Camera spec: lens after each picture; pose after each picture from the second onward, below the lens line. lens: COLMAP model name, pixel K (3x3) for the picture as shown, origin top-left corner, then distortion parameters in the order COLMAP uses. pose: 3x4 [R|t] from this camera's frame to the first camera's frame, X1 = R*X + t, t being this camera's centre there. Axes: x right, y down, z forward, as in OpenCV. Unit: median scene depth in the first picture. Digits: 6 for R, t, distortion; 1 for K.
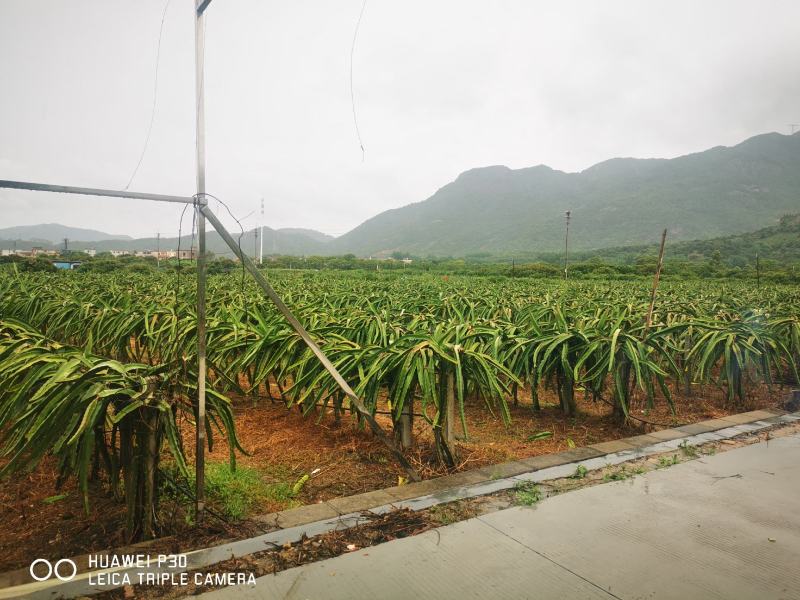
lens RADIAL K [[321.8, 0, 400.8], [0, 321.8, 300.5], [0, 0, 1]] dist [0.001022, -0.000400]
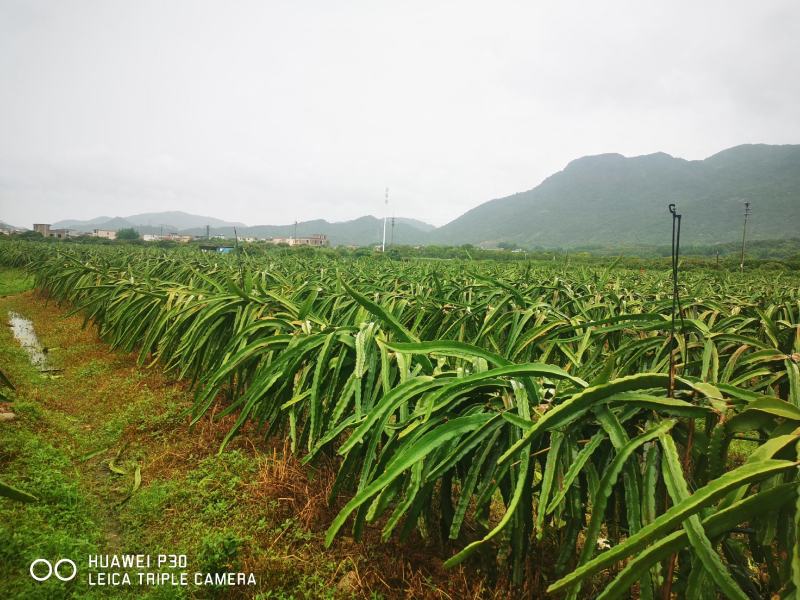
lens RADIAL K [[321.8, 0, 400.0], [0, 321.8, 298.7], [0, 0, 1]] dist [0.001022, -0.000400]
pose [[0.995280, 0.032793, -0.091335, -0.222978], [-0.030494, 0.999185, 0.026458, 0.005676], [0.092128, -0.023548, 0.995469, -0.020796]]
